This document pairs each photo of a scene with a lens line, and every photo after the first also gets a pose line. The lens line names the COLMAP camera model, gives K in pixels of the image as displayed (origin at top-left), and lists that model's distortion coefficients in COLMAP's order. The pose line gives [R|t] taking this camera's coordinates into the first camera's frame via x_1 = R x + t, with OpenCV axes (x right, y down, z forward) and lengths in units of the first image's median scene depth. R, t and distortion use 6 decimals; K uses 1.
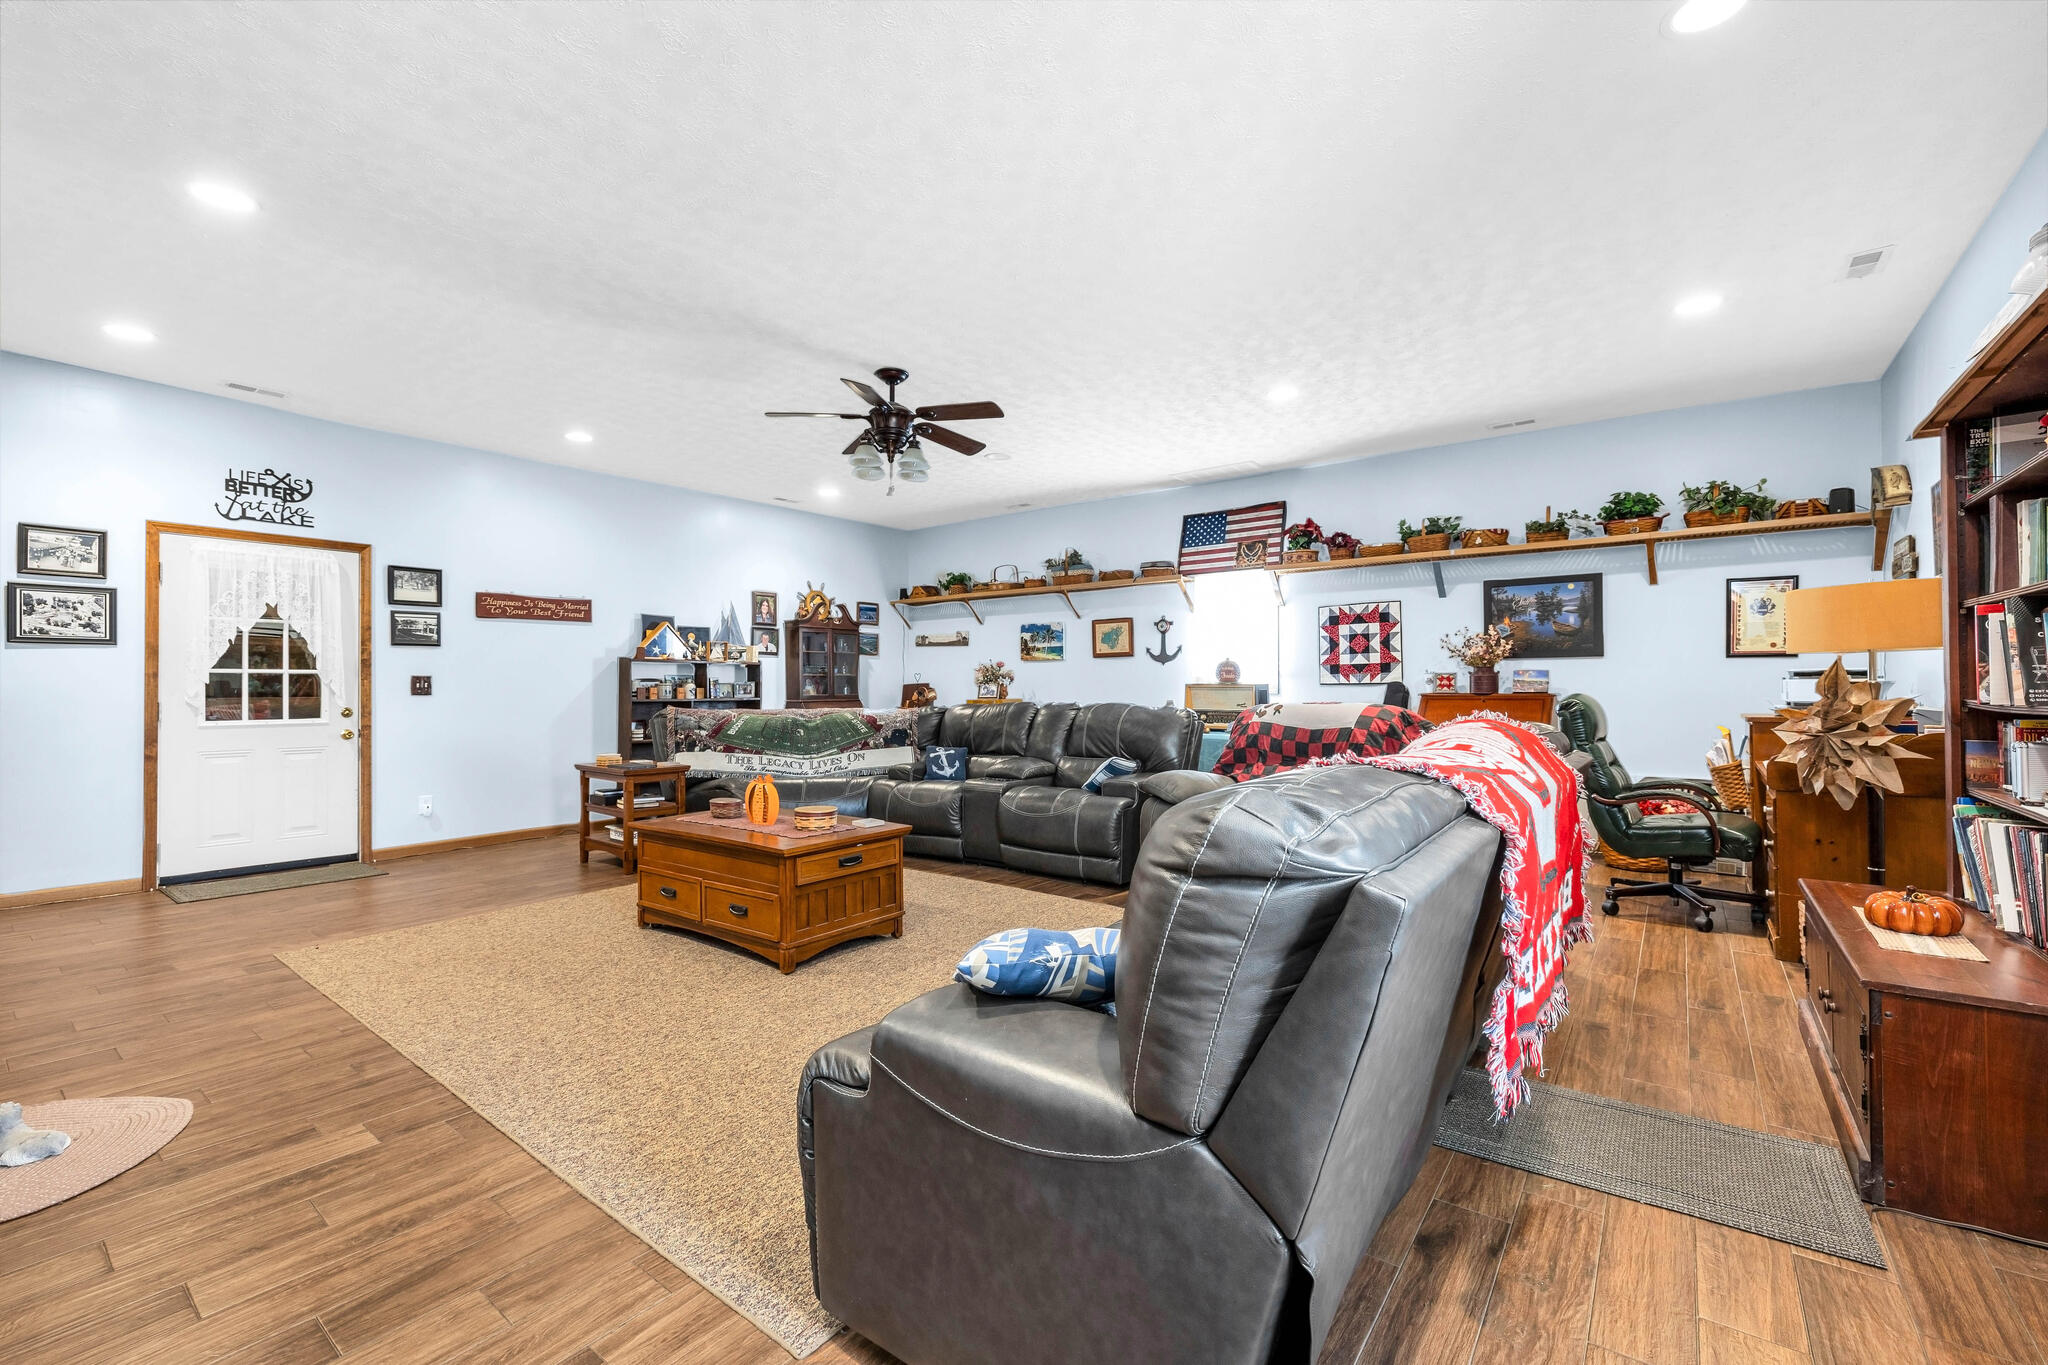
lens RADIAL K [[855.3, 0, 1036.7], [0, 855.3, 679.6], [0, 0, 1]] dist [-0.001864, 0.001008]
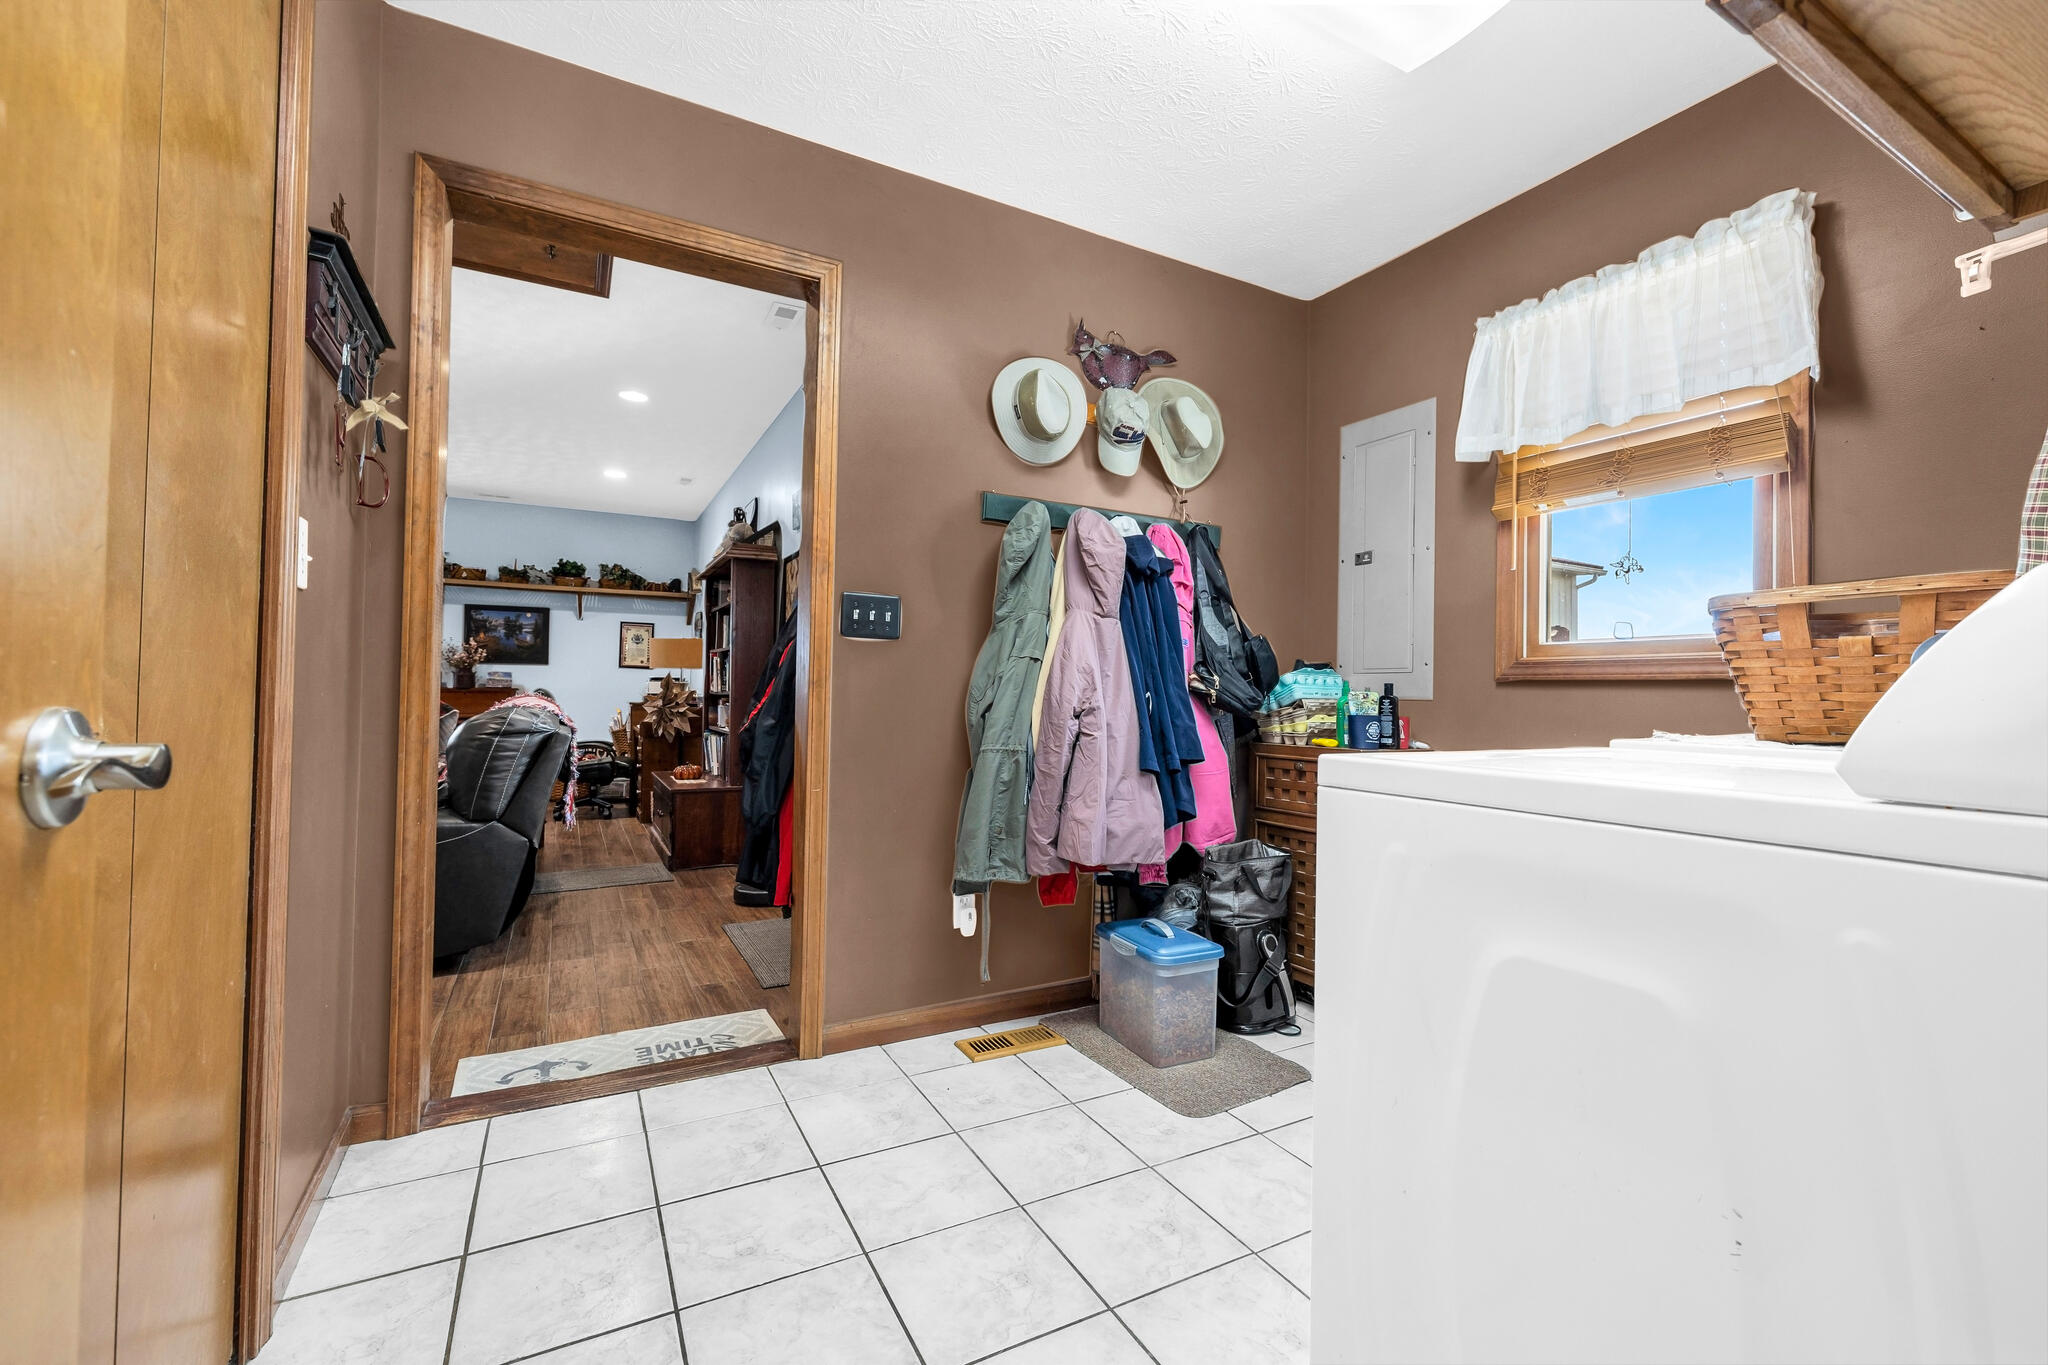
lens RADIAL K [[855.3, 0, 1018.4], [0, 855.3, 683.7], [0, 0, 1]] dist [-0.001864, 0.001008]
pose [[0.422290, 0.022077, 0.906192, -0.449122], [-0.024566, 0.999615, -0.012905, 0.008006], [-0.906128, -0.016812, 0.422670, -0.495306]]
